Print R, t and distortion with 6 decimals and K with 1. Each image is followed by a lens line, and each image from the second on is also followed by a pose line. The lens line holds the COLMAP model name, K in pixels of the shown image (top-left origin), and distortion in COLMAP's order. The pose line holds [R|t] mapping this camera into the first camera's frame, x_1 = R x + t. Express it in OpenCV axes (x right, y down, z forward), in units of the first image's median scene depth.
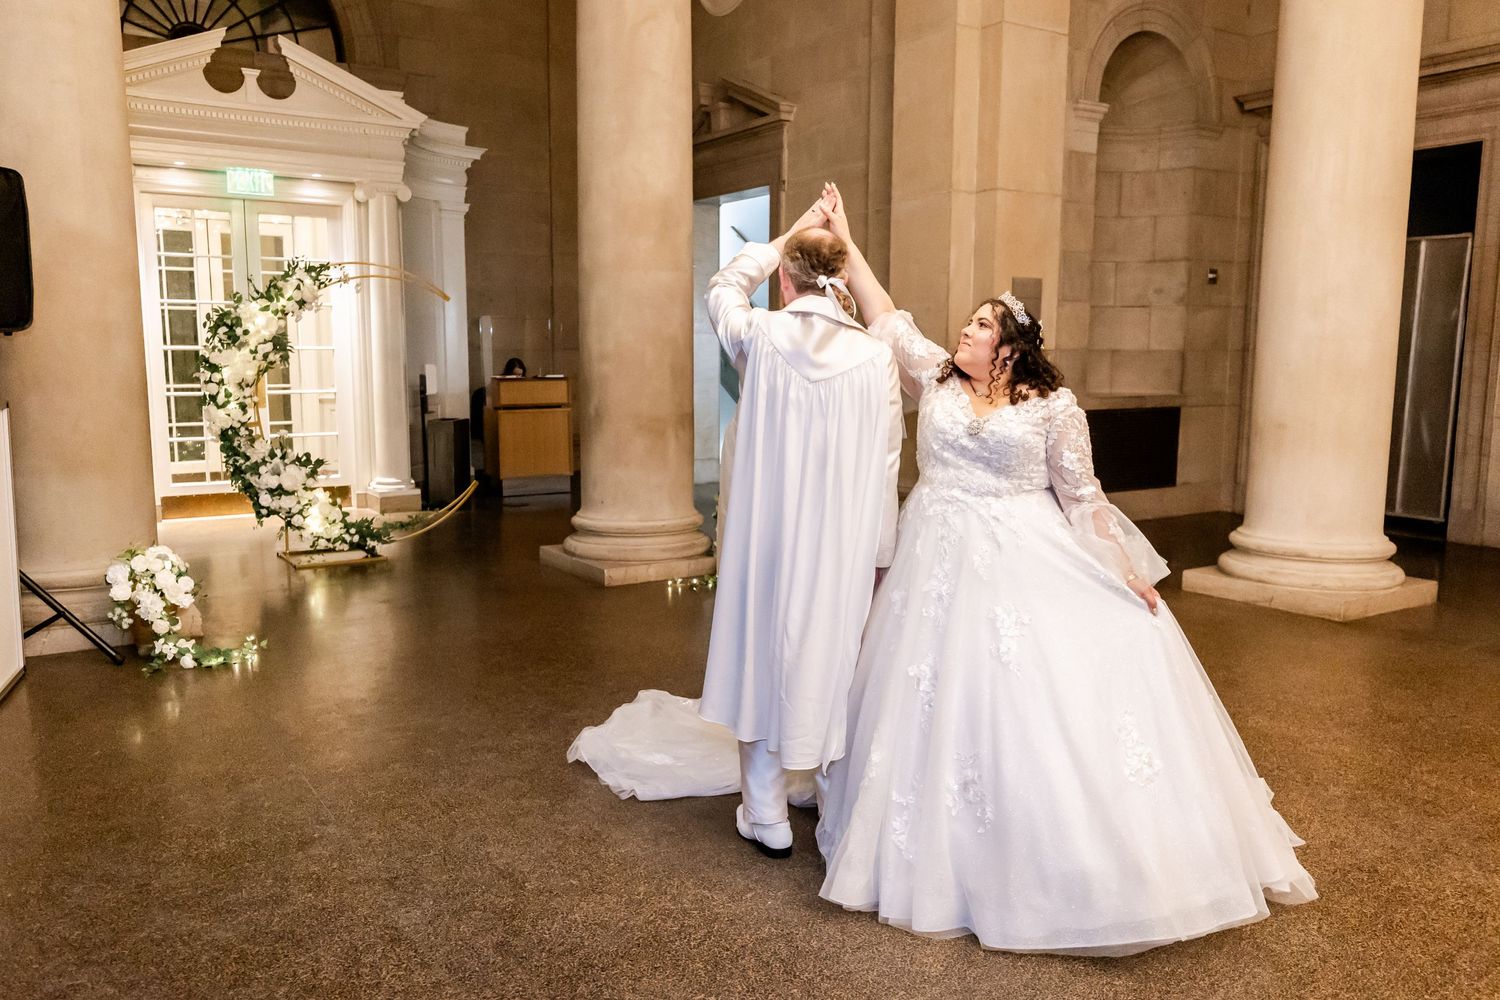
lens RADIAL K [[1148.6, 0, 737.5], [0, 1148.6, 507.3], [0, 0, 1]] dist [0.006367, 0.000620]
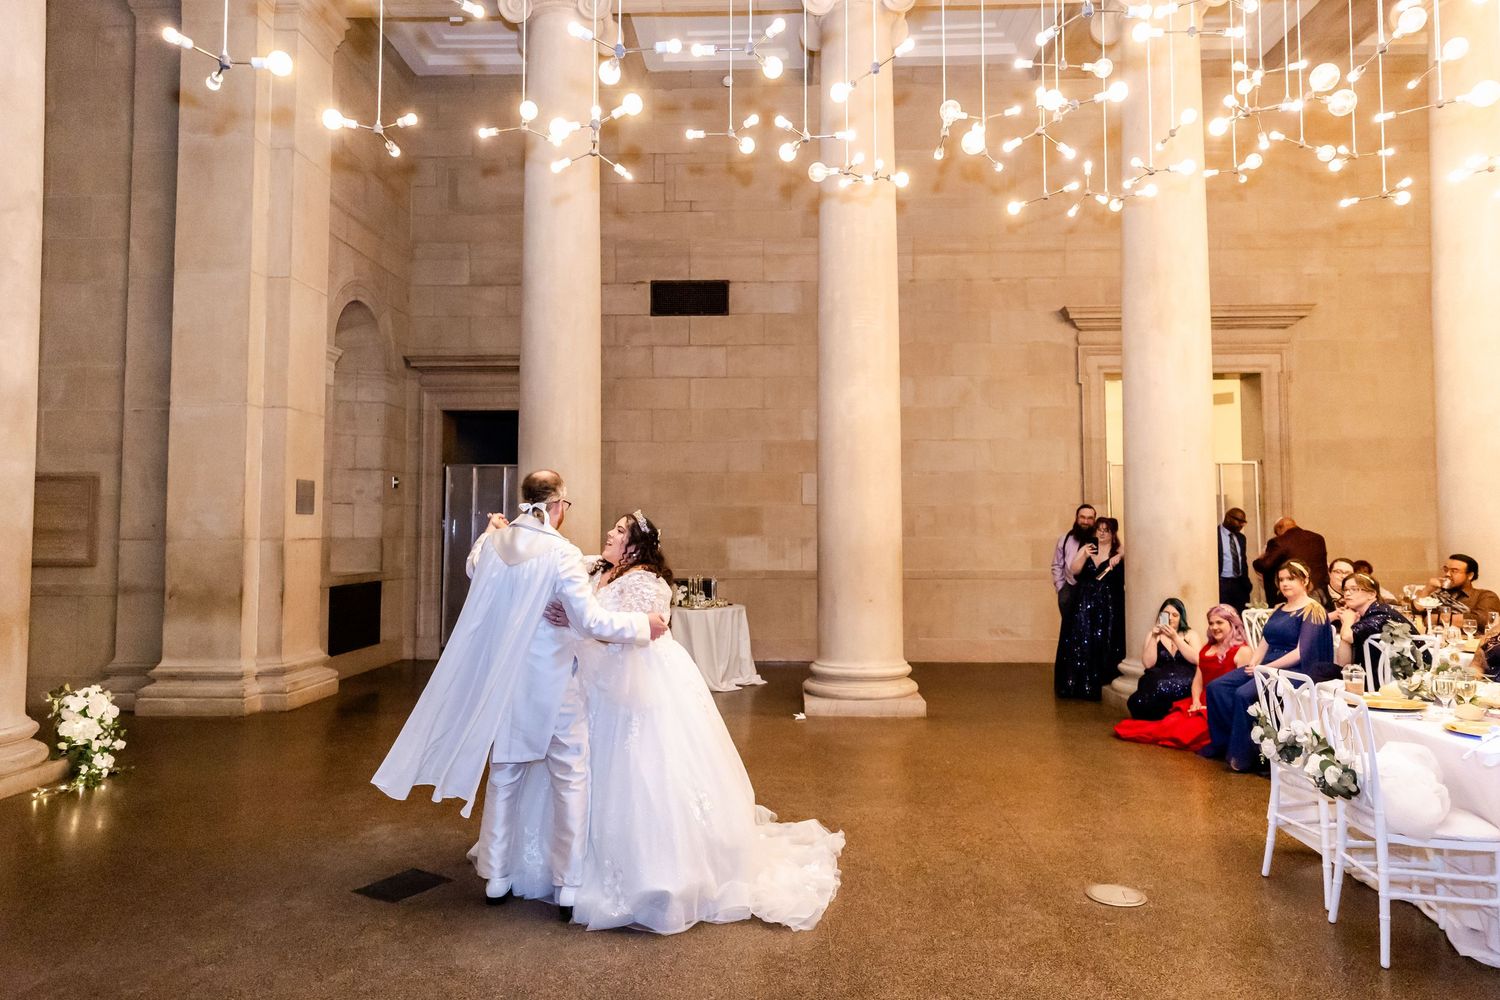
lens RADIAL K [[948.1, 0, 746.5], [0, 948.1, 482.9], [0, 0, 1]] dist [0.007482, 0.001699]
pose [[0.573563, 0.040419, 0.818164, -0.290529], [0.112946, 0.985341, -0.127856, -0.014744], [-0.811338, 0.165742, 0.560590, 0.055656]]
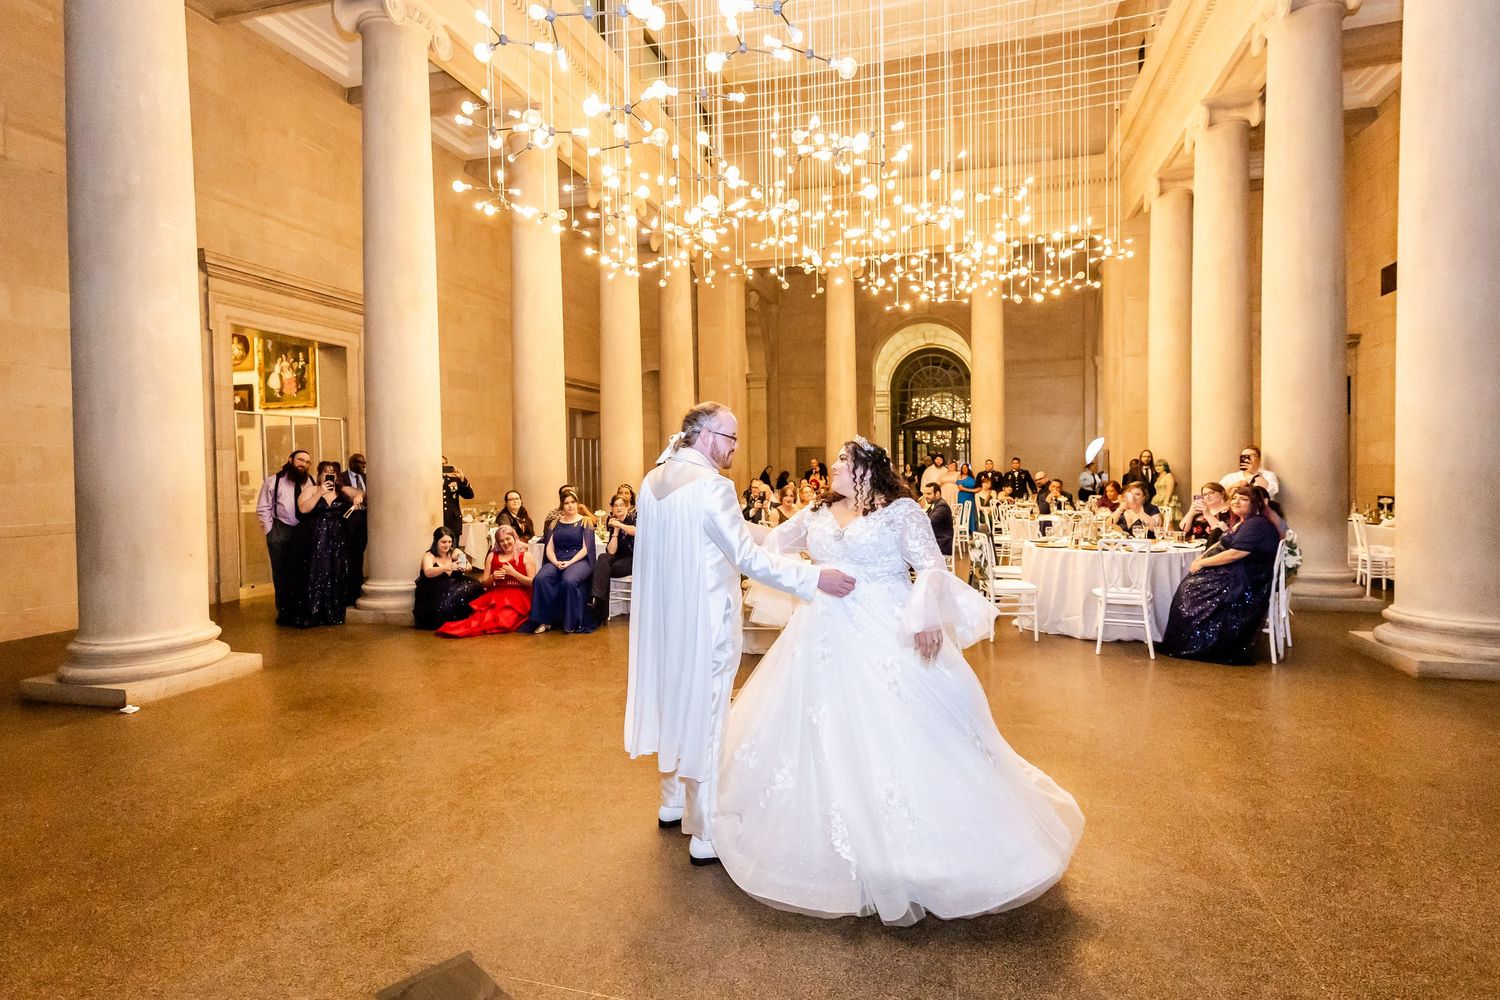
lens RADIAL K [[749.5, 0, 750.4], [0, 749.5, 492.8], [0, 0, 1]] dist [0.001543, -0.000186]
pose [[-0.660793, -0.015208, 0.750414, -0.246482], [0.114578, 0.986033, 0.120878, -0.078928], [-0.741771, 0.165856, -0.649821, 0.533955]]
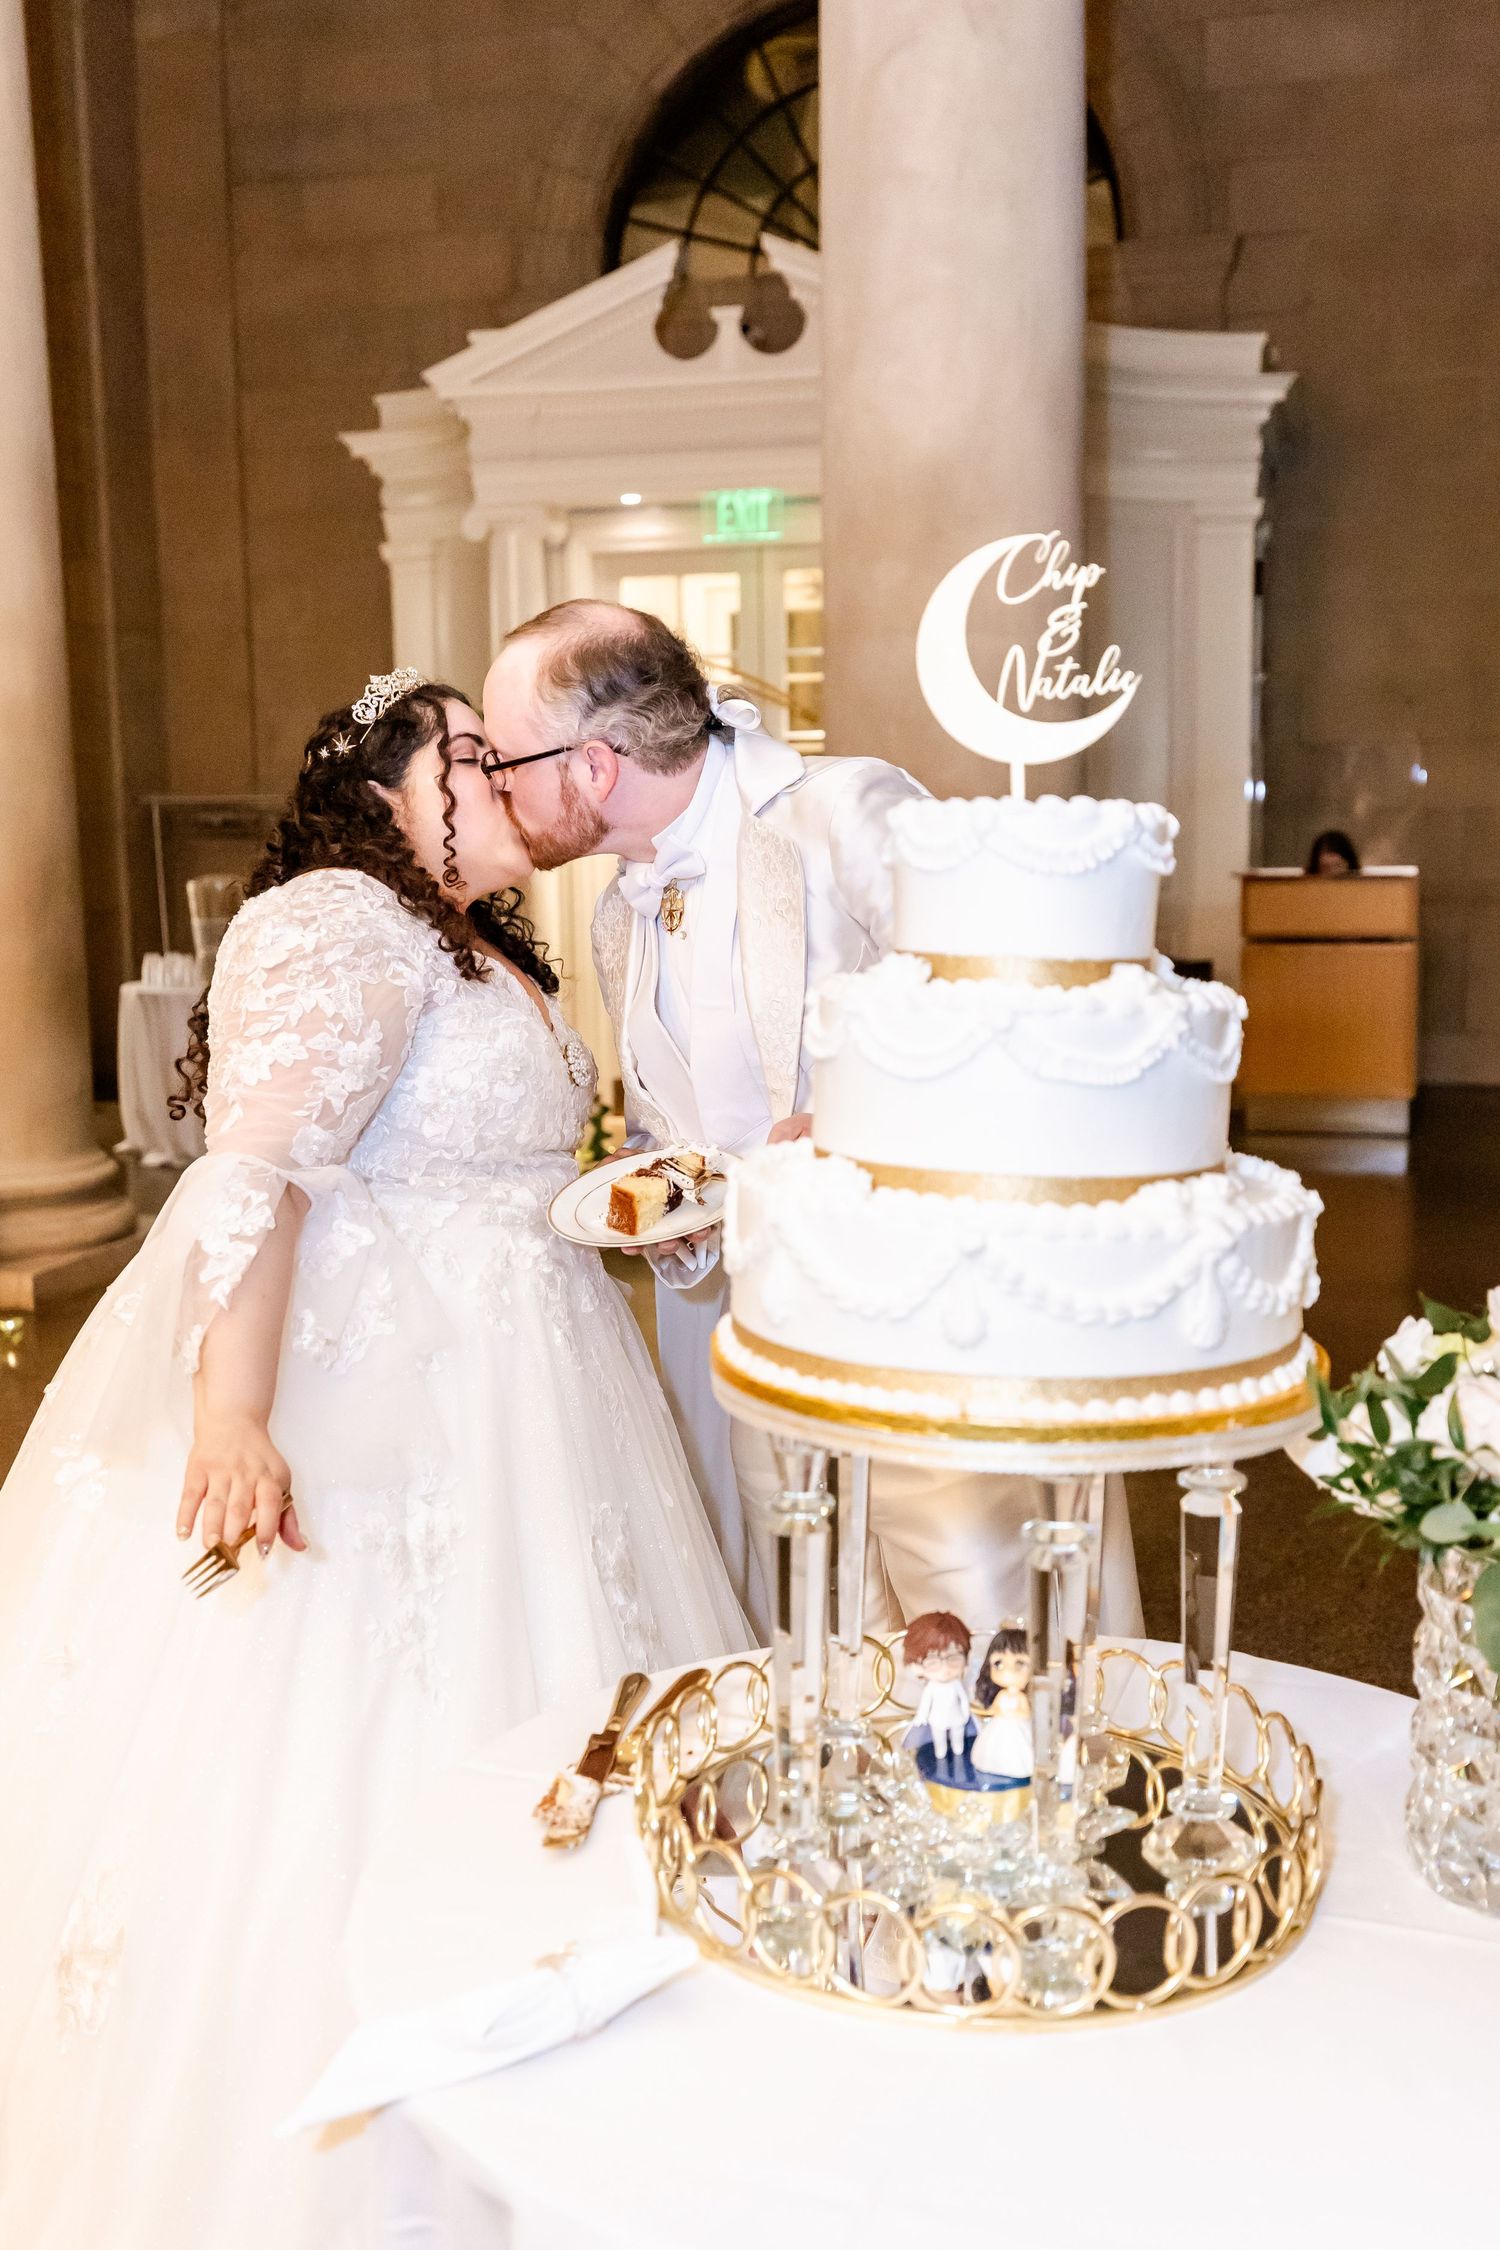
lens RADIAL K [[2254.7, 0, 747.8], [0, 2254.7, 1122.4], [0, 0, 1]] dist [0.000849, 0.006938]
pose [[0.663748, 0.086768, -0.742907, 0.423559], [-0.083649, 0.995629, 0.041549, -0.043728], [0.743264, 0.034565, 0.668104, 0.317403]]
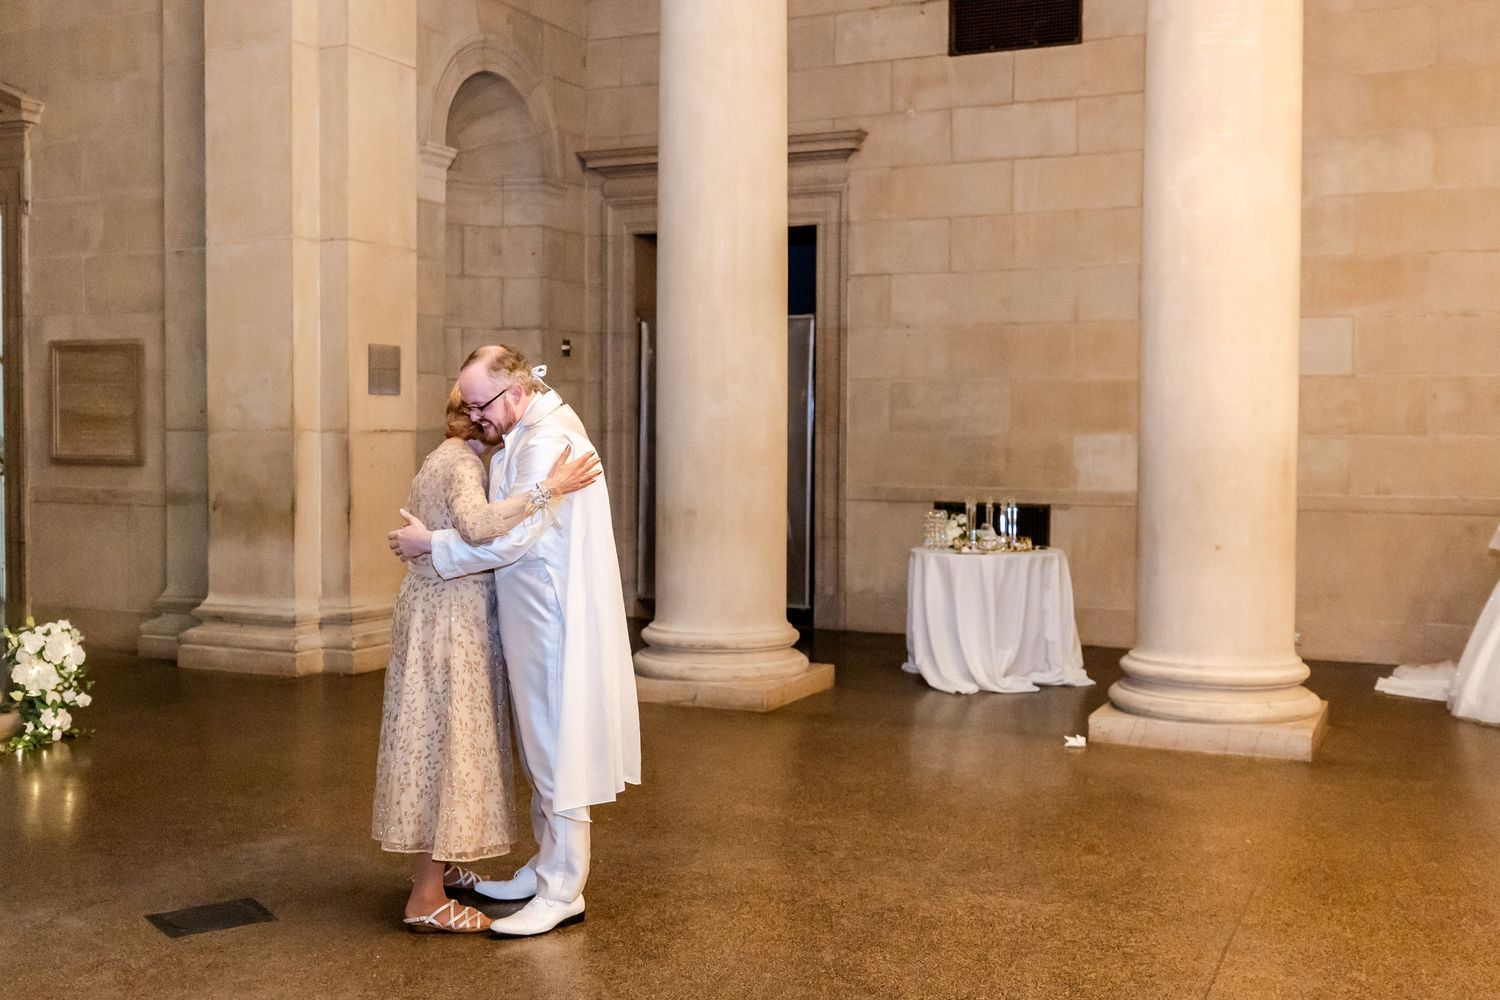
lens RADIAL K [[1559.9, 0, 742.7], [0, 1559.9, 484.1], [0, 0, 1]] dist [0.005094, 0.001150]
pose [[0.843147, -0.017102, 0.537411, -0.133245], [0.070014, 0.994476, -0.078199, 0.007072], [-0.533105, 0.103559, 0.839687, -0.075778]]
